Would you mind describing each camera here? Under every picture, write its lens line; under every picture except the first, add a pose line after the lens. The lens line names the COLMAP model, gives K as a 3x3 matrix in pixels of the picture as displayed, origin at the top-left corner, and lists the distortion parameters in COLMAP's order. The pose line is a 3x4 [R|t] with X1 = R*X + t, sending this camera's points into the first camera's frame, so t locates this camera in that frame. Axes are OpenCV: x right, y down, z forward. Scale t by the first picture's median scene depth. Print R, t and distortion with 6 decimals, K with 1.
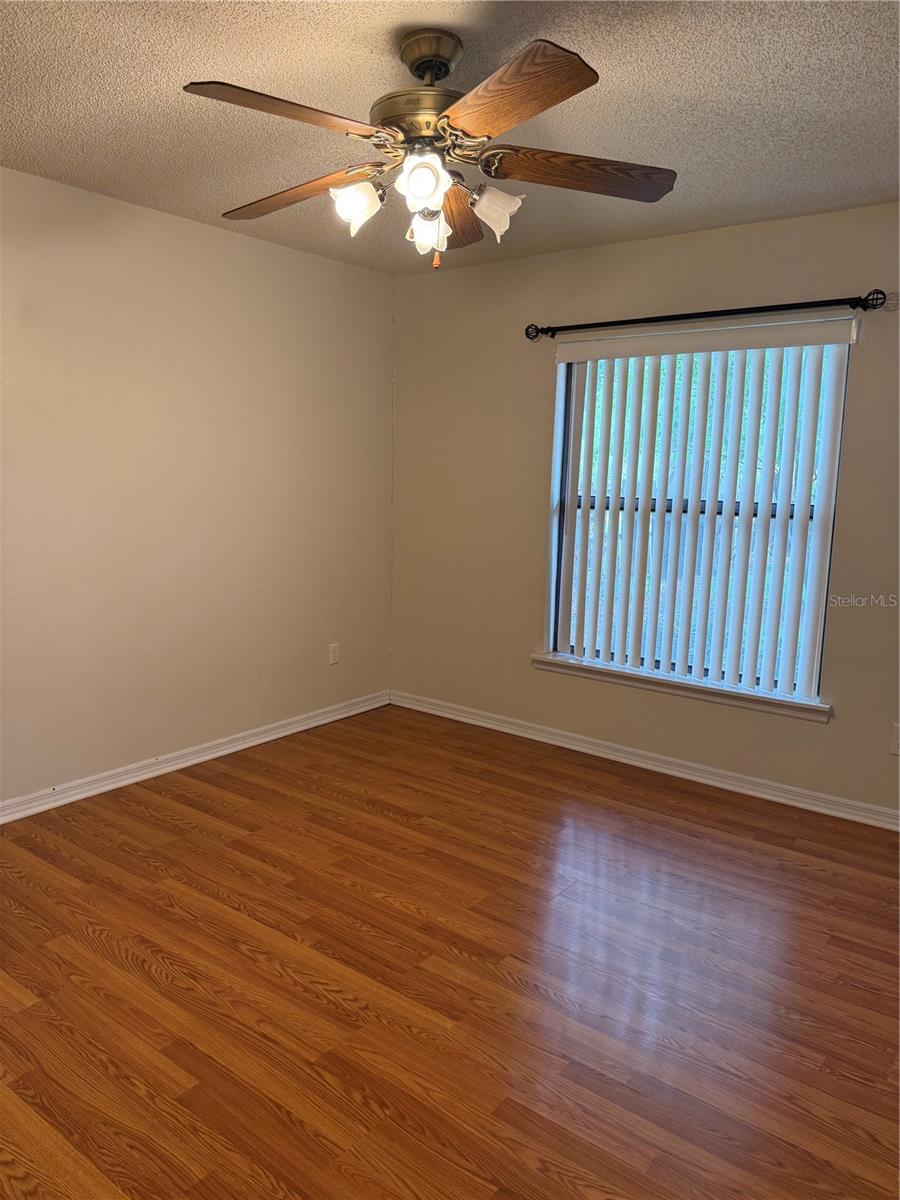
lens RADIAL K [[853.3, 0, 446.4], [0, 853.3, 600.7], [0, 0, 1]] dist [0.008130, 0.000592]
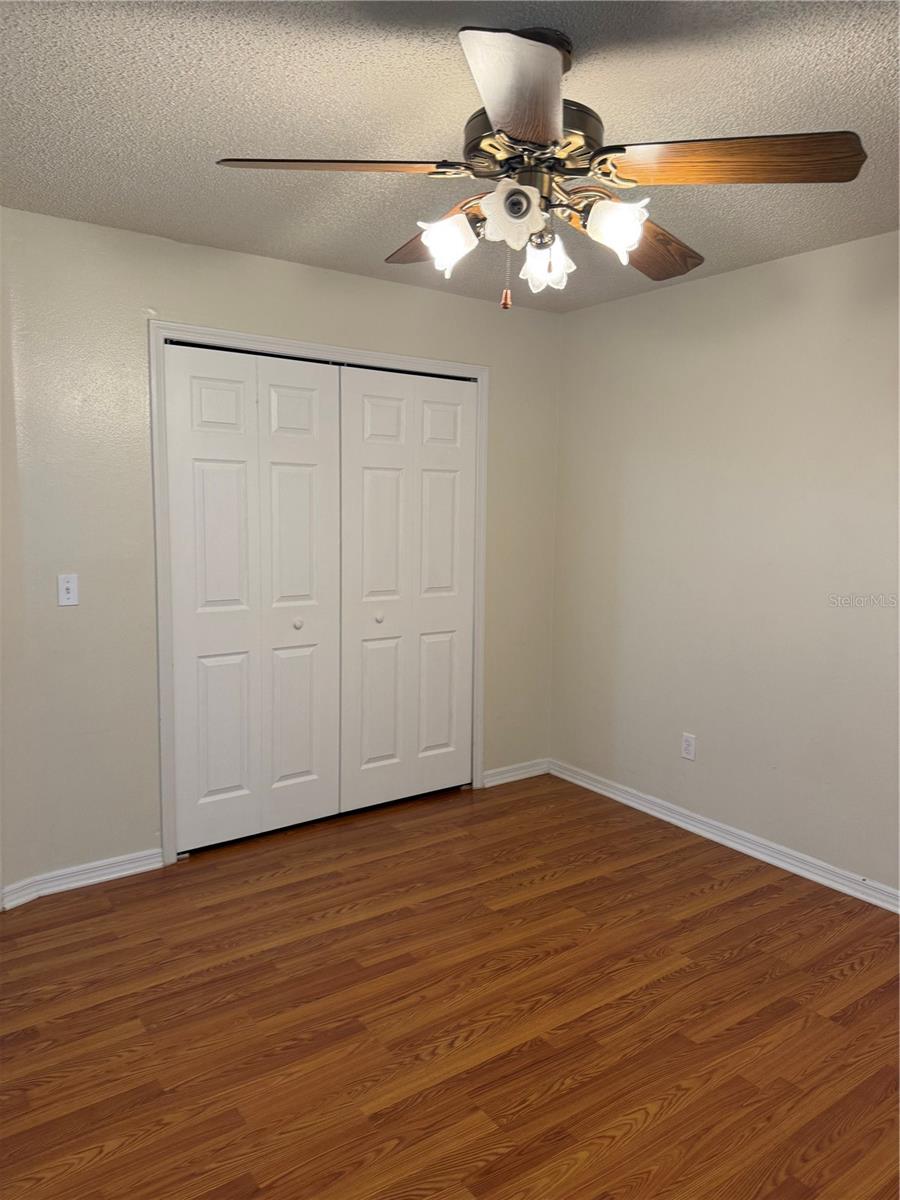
lens RADIAL K [[853.3, 0, 446.4], [0, 853.3, 600.7], [0, 0, 1]] dist [0.008130, 0.000592]
pose [[-0.281670, 0.099581, -0.954330, 0.740587], [-0.164091, 0.974949, 0.150163, -0.197080], [0.945376, 0.198894, -0.258274, 1.073535]]
